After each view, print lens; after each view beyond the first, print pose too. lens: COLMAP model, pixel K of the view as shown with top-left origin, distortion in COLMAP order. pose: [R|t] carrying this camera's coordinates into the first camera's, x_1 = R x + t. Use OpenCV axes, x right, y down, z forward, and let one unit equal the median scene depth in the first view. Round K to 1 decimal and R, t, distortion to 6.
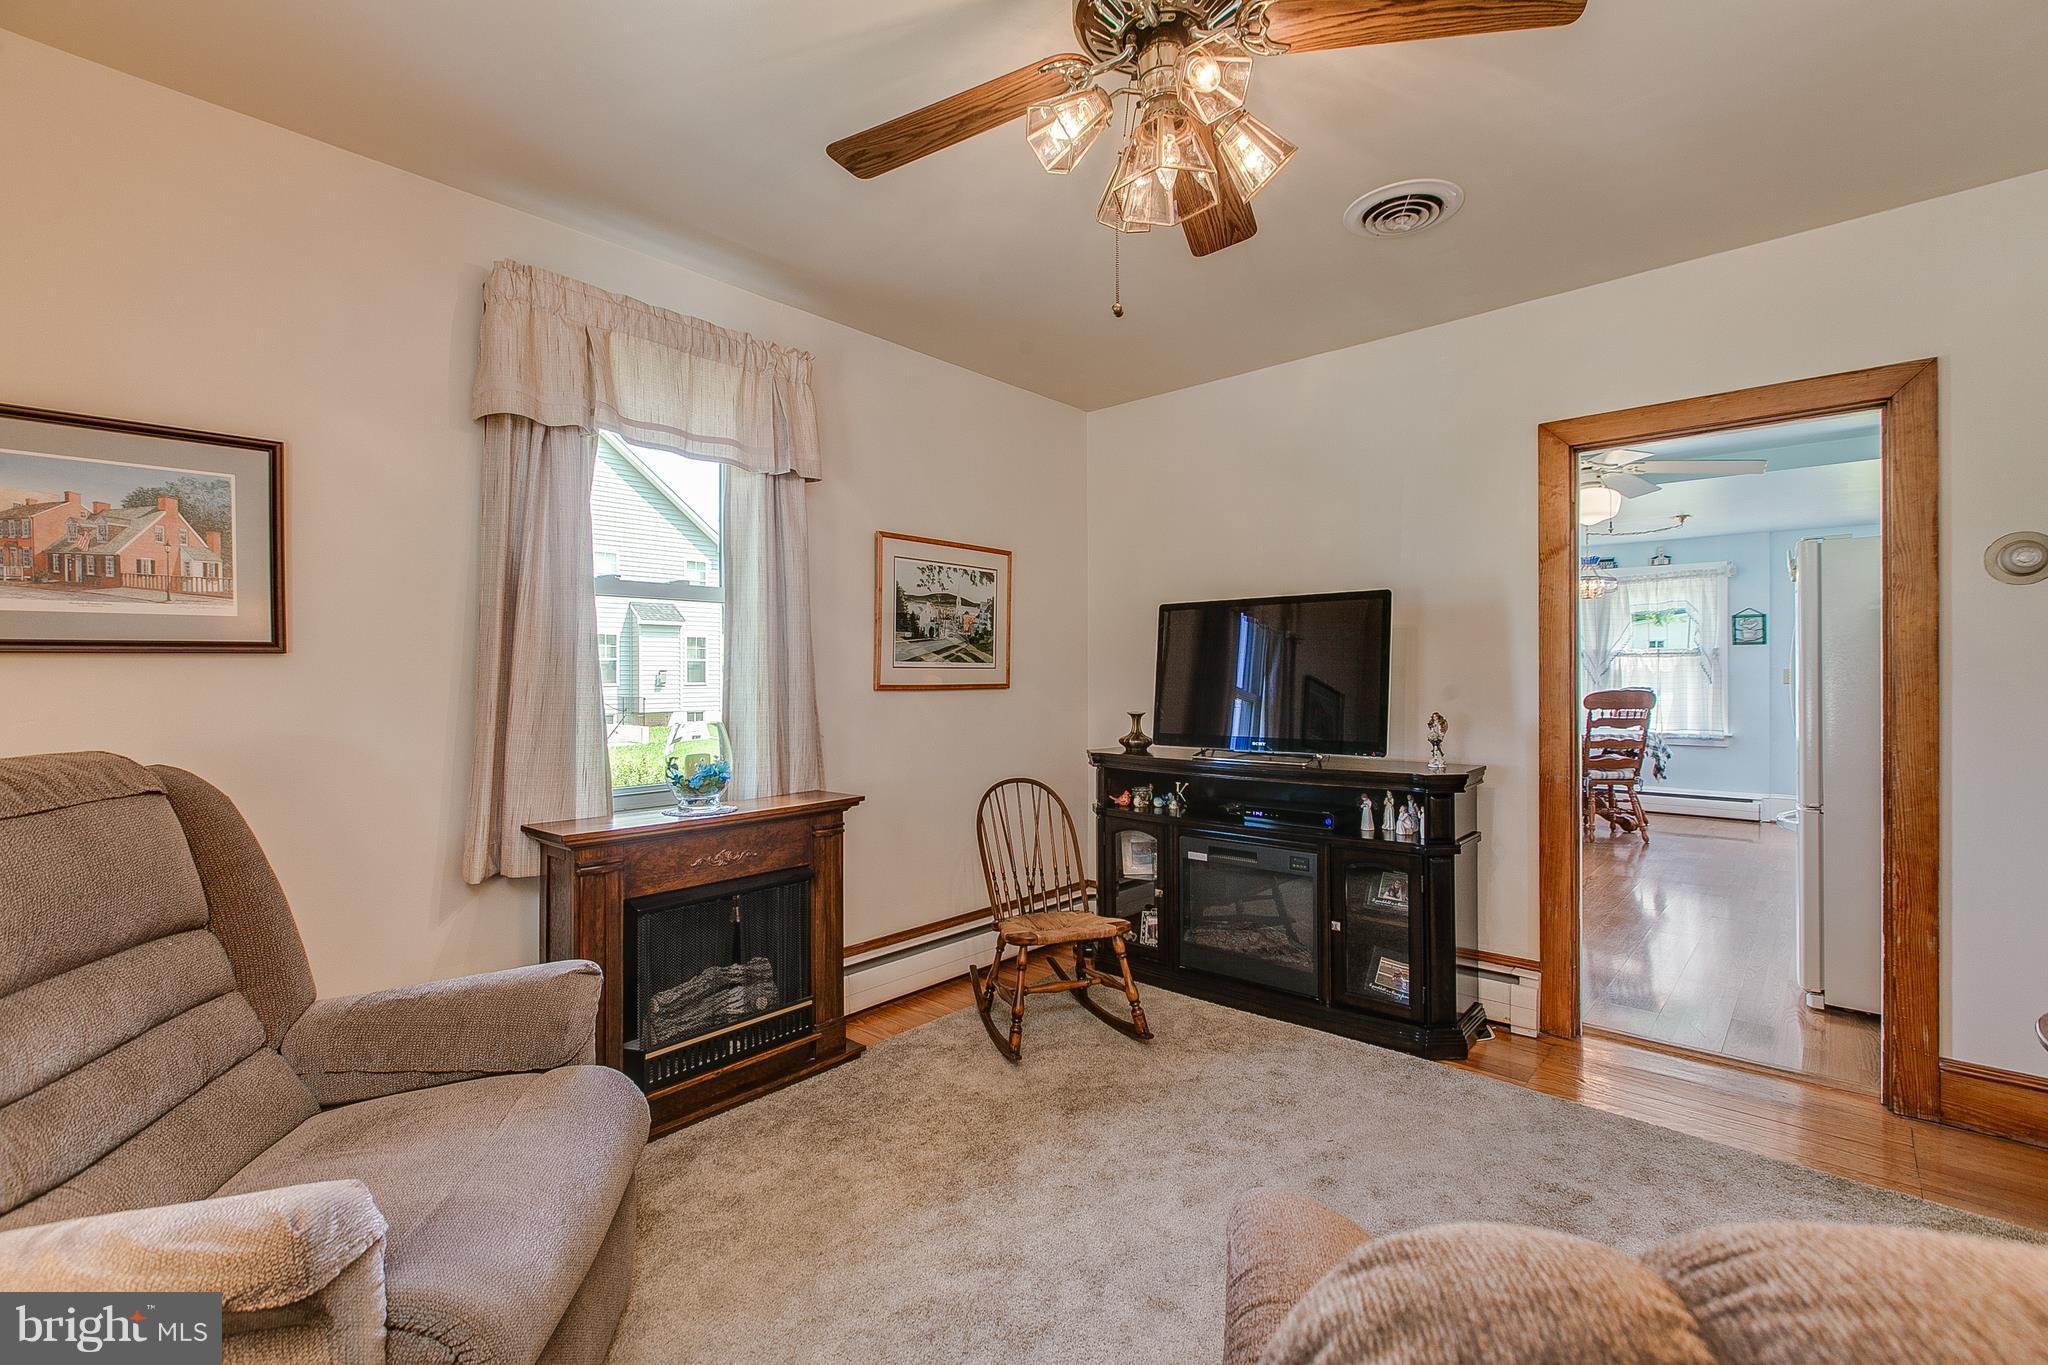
lens RADIAL K [[891.5, 0, 1017.8], [0, 891.5, 669.8], [0, 0, 1]] dist [0.001966, 0.000293]
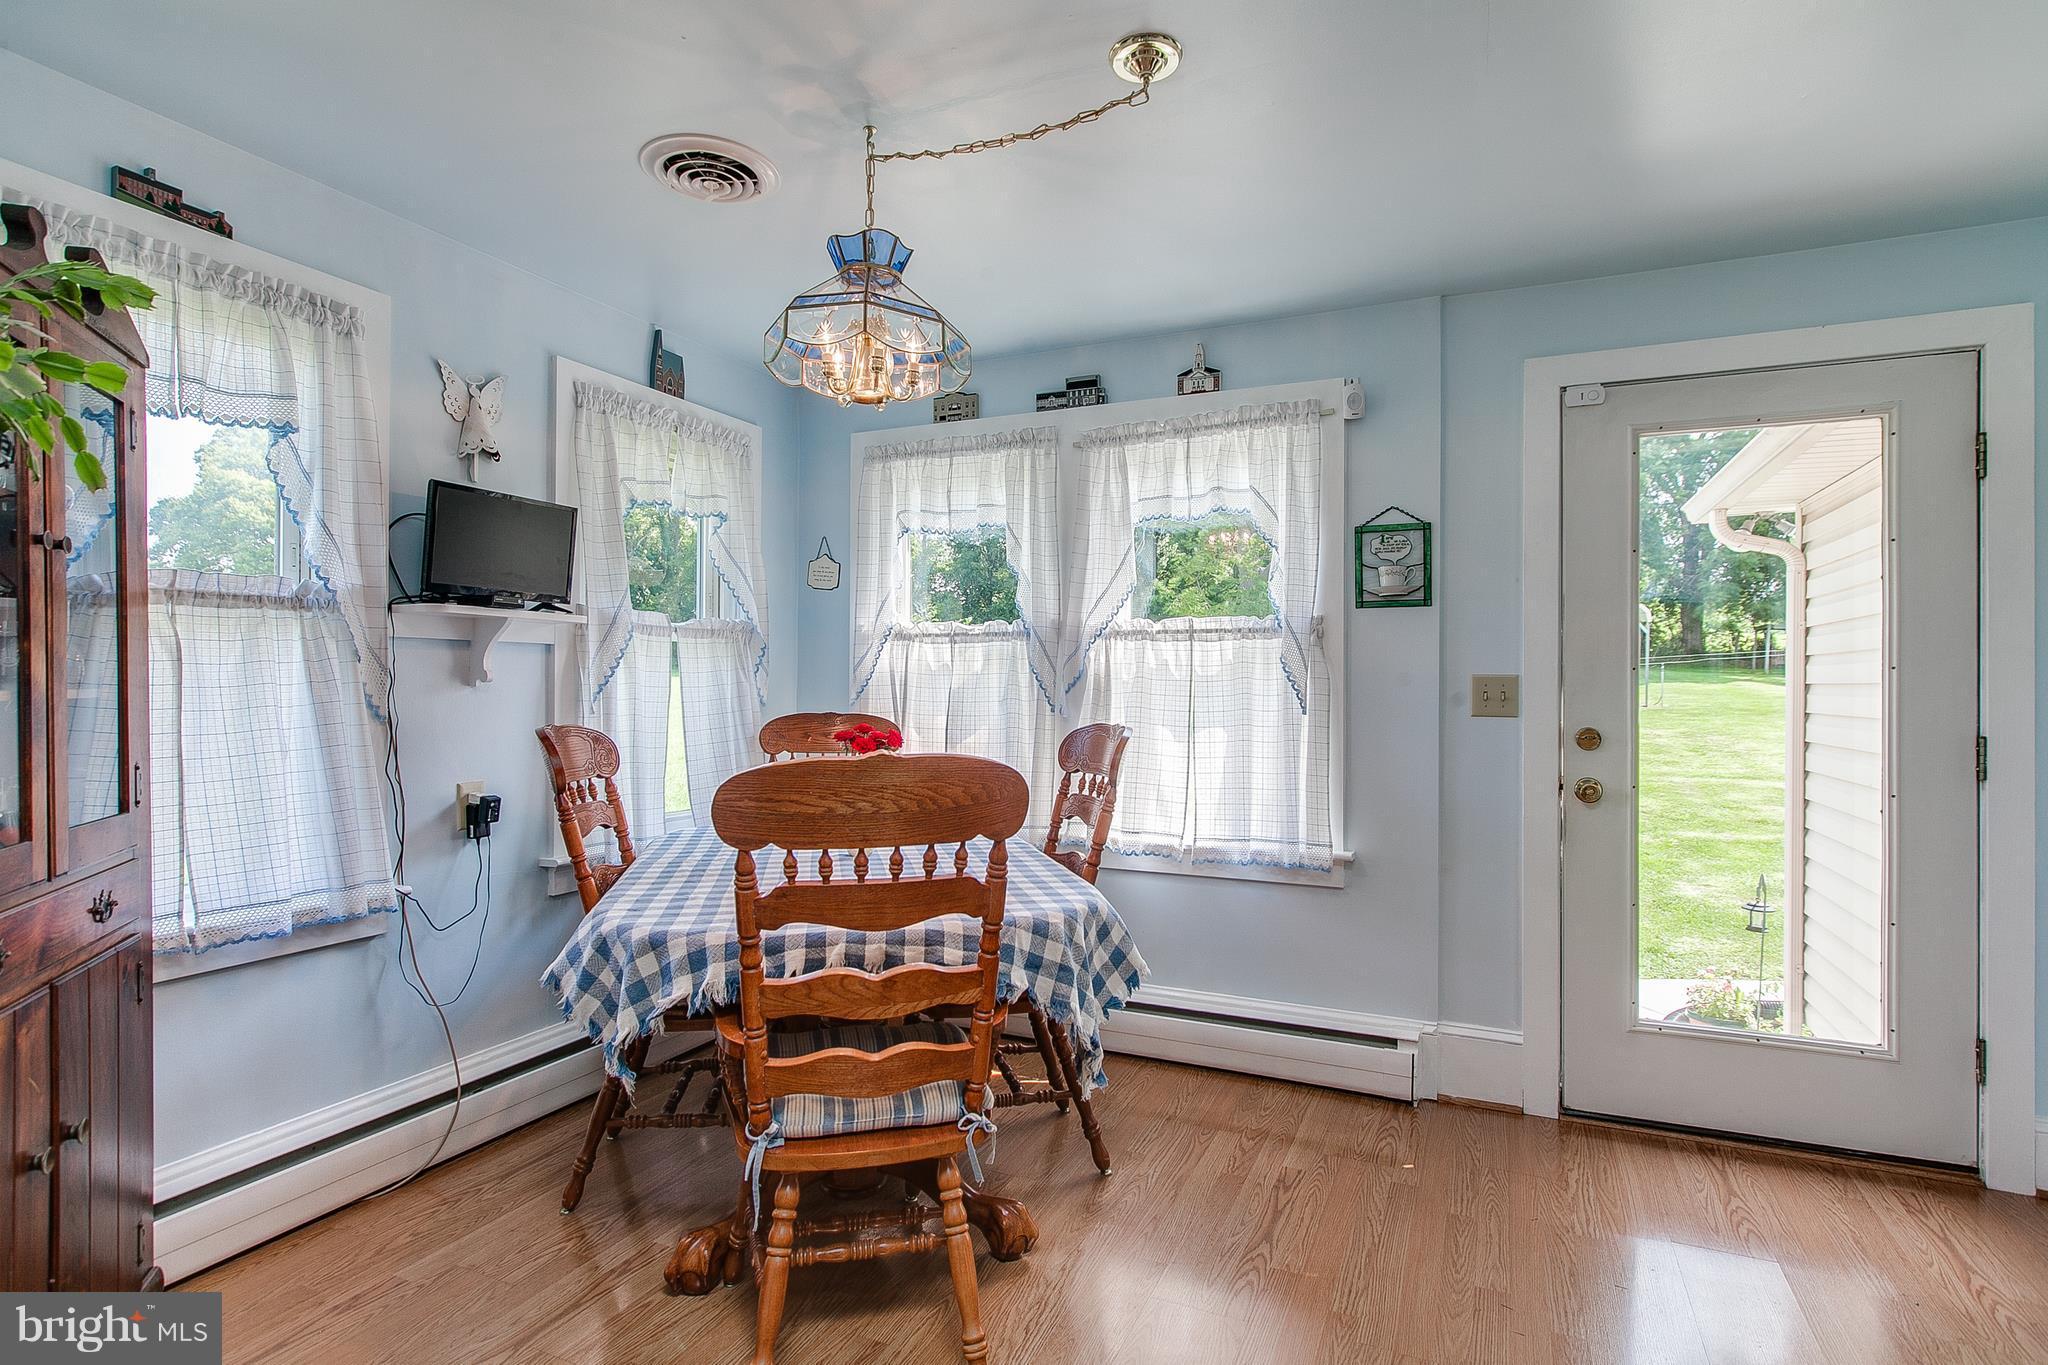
lens RADIAL K [[1034.6, 0, 1008.3], [0, 1034.6, 681.4], [0, 0, 1]] dist [-0.001088, -0.000414]
pose [[0.956118, 0.007224, 0.292892, 0.589212], [-0.007394, 0.999973, -0.000526, 0.003672], [-0.292888, -0.001663, 0.956145, 0.693294]]
